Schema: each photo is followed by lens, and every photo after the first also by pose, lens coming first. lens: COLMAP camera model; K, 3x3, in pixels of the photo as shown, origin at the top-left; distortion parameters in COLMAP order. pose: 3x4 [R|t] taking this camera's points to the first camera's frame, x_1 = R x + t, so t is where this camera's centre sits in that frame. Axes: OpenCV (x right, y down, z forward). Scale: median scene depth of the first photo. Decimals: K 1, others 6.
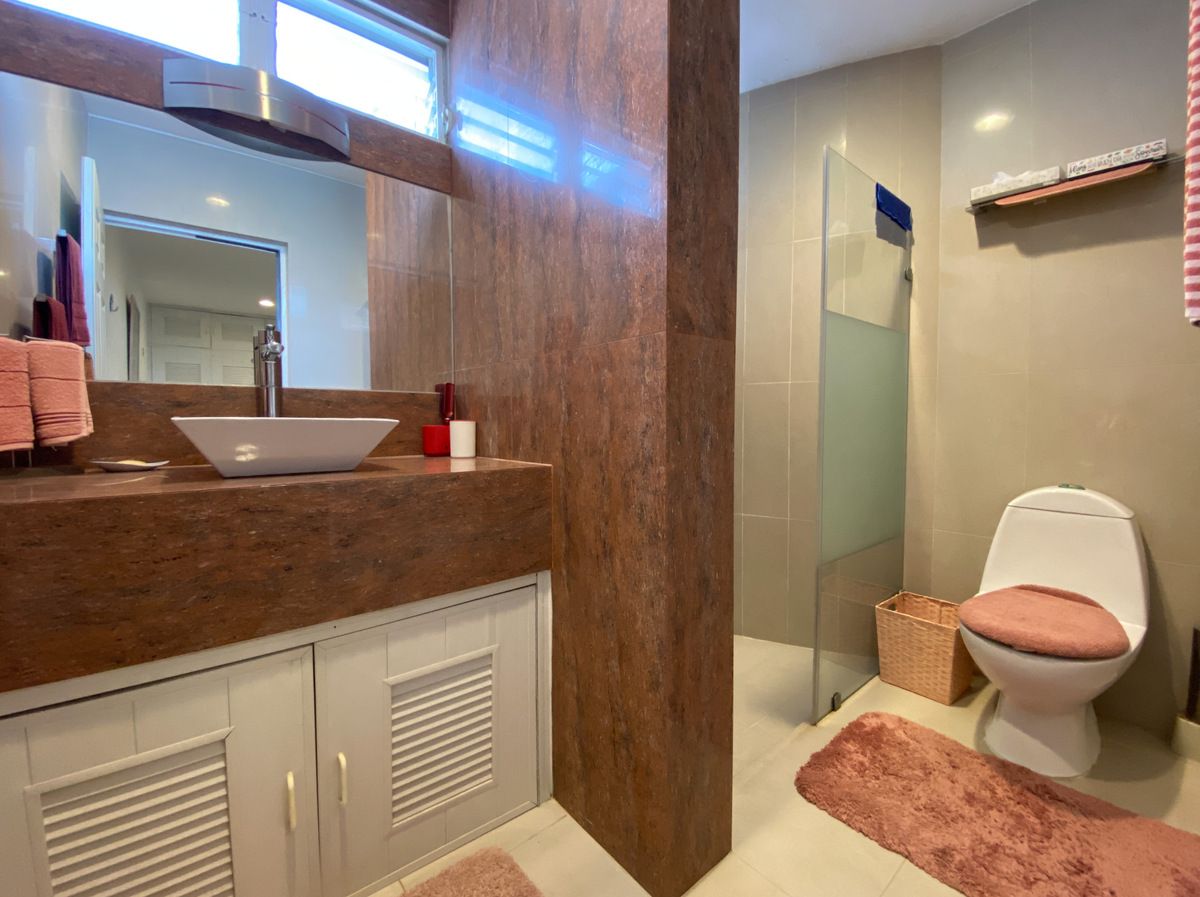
lens RADIAL K [[505.7, 0, 600.0], [0, 505.7, 448.5], [0, 0, 1]] dist [0.013041, -0.017786]
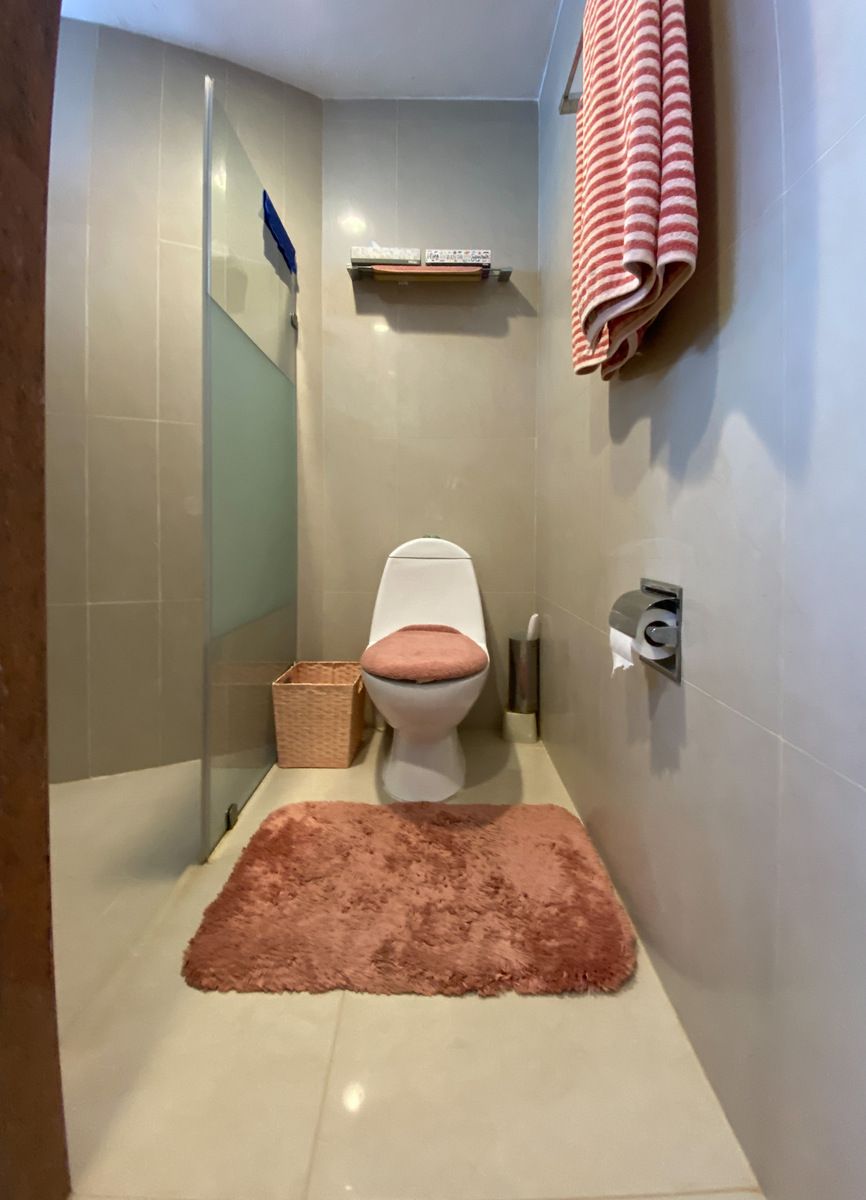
lens RADIAL K [[478.0, 0, 451.3], [0, 478.0, 550.7], [0, 0, 1]] dist [0.033146, -0.025617]
pose [[0.612494, -0.007281, 0.790442, 0.110172], [0.026396, 0.999588, -0.011246, 0.133748], [-0.790035, 0.027752, 0.612434, 0.327431]]
